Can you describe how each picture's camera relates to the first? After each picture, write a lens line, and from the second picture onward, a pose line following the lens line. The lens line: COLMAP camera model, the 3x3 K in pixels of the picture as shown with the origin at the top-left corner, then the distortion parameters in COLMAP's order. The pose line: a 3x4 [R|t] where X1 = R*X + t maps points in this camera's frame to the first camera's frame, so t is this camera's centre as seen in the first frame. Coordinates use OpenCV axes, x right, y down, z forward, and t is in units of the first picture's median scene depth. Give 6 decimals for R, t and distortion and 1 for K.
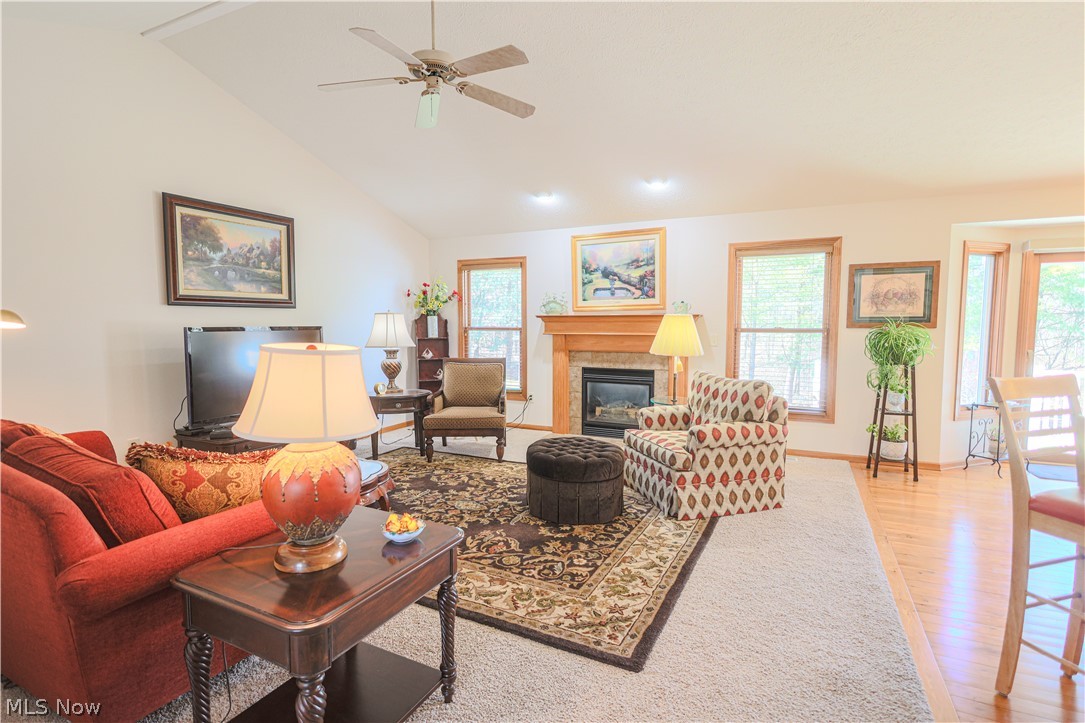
lens RADIAL K [[531.1, 0, 544.7], [0, 531.1, 360.4], [0, 0, 1]] dist [-0.000467, 0.000186]
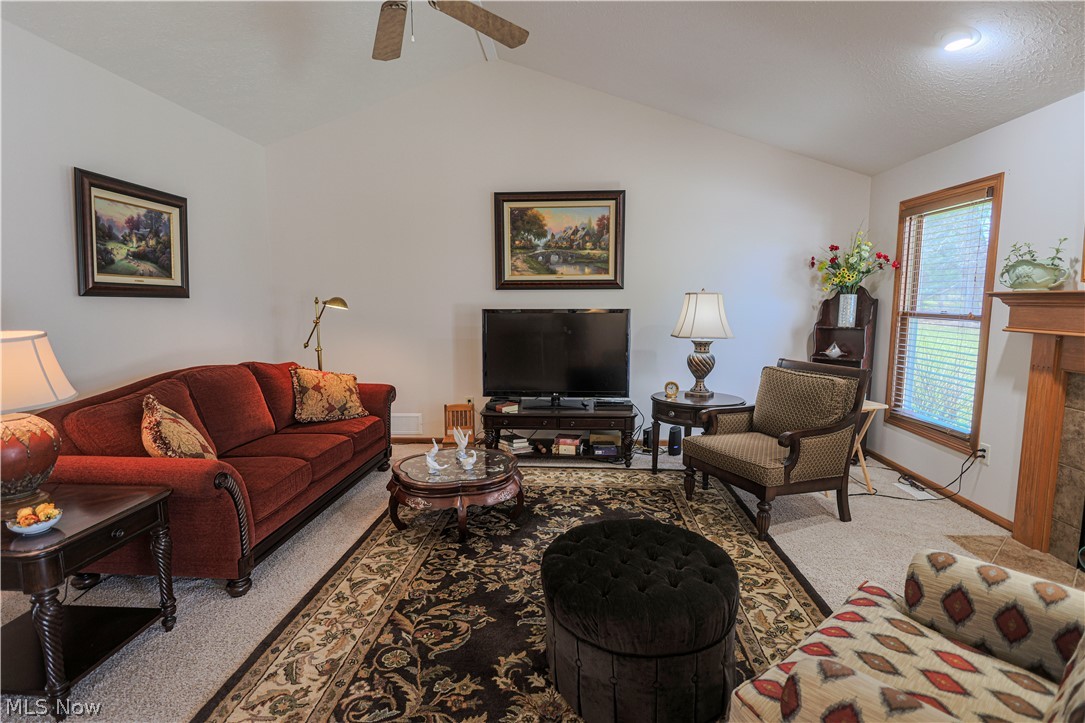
lens RADIAL K [[531.1, 0, 542.2], [0, 531.1, 366.9], [0, 0, 1]] dist [-0.000467, 0.000186]
pose [[0.384215, 0.116744, -0.915833, 0.363321], [-0.063238, 0.992971, 0.100047, -0.050116], [0.921075, 0.019476, 0.388897, 0.545574]]
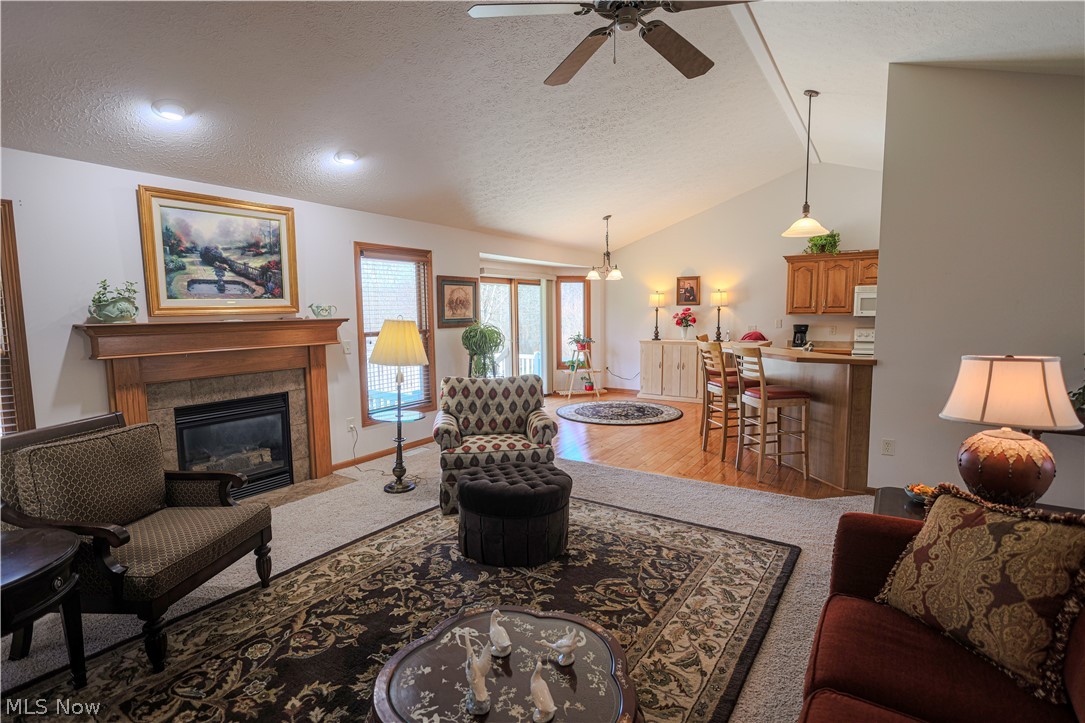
lens RADIAL K [[531.1, 0, 543.1], [0, 531.1, 362.4], [0, 0, 1]] dist [-0.000467, 0.000186]
pose [[0.123947, -0.098521, 0.987386, -0.601372], [0.083979, 0.992530, 0.088492, -0.072716], [-0.988729, 0.071951, 0.131295, 0.633438]]
